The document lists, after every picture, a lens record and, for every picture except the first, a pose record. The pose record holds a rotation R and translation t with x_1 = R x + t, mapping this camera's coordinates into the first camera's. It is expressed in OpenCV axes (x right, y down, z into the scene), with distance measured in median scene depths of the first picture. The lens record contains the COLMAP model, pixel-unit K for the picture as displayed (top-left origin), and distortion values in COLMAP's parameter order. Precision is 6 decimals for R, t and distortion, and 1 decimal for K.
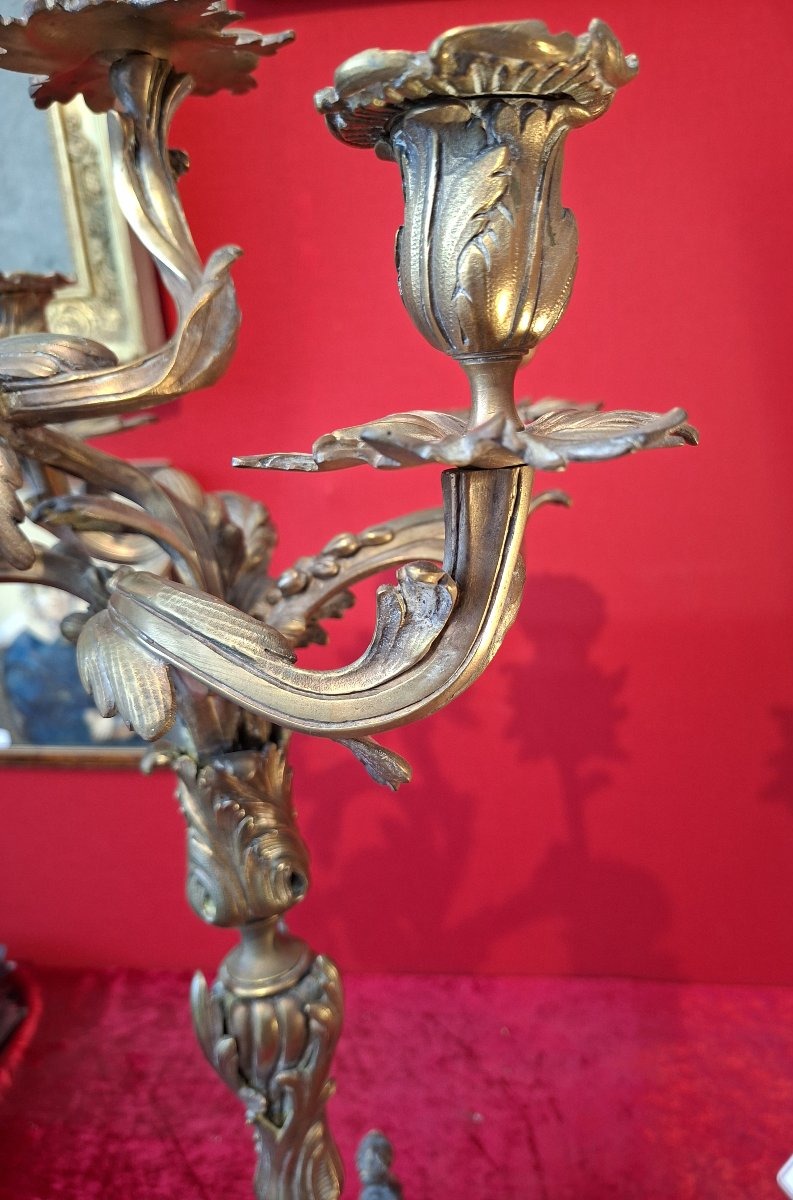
lens RADIAL K [[1057.8, 0, 396.5], [0, 1057.8, 600.0], [0, 0, 1]] dist [-0.007273, -0.080994]
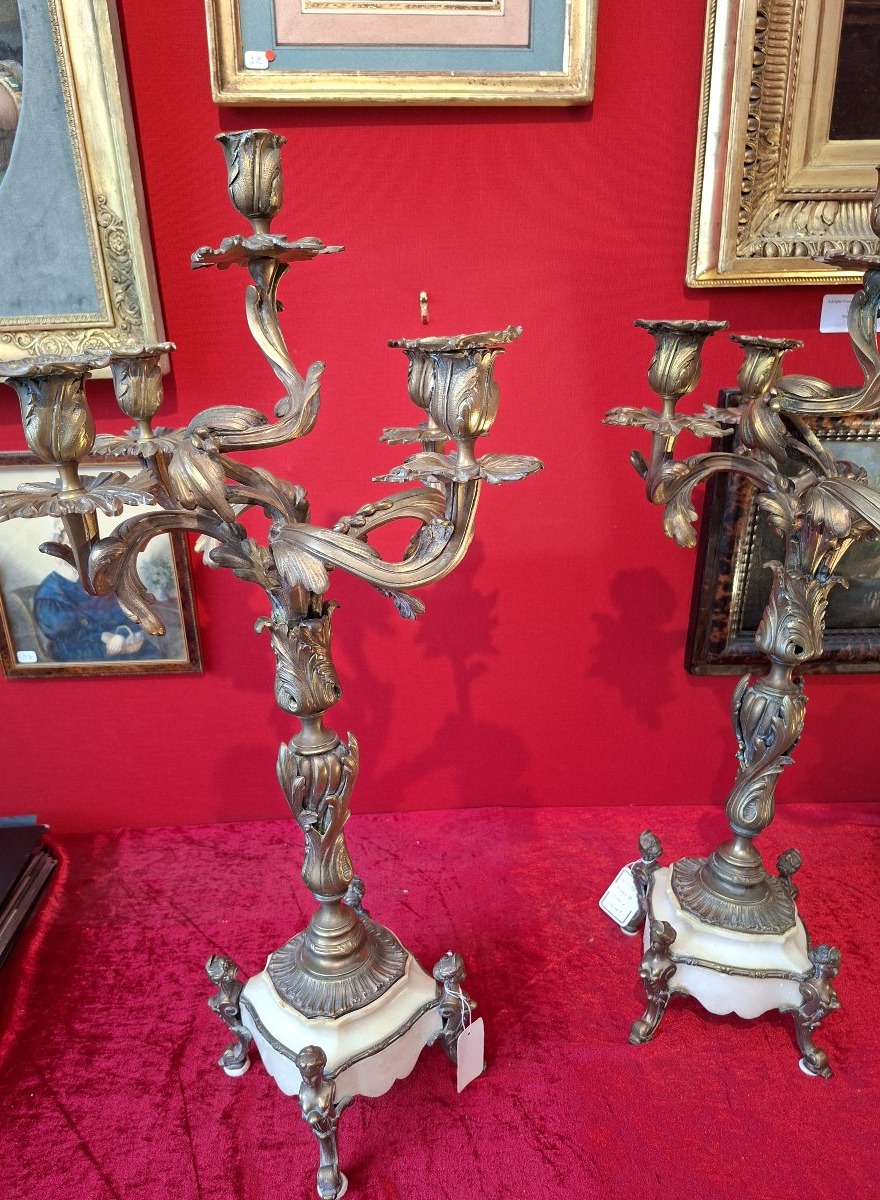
lens RADIAL K [[820.1, 0, 440.0], [0, 820.1, 600.0], [0, 0, 1]] dist [-0.014028, -0.005291]
pose [[0.988536, -0.024115, 0.149046, -0.106234], [0.014660, 0.997829, 0.064212, 0.013938], [-0.150270, -0.061291, 0.986743, -0.372630]]
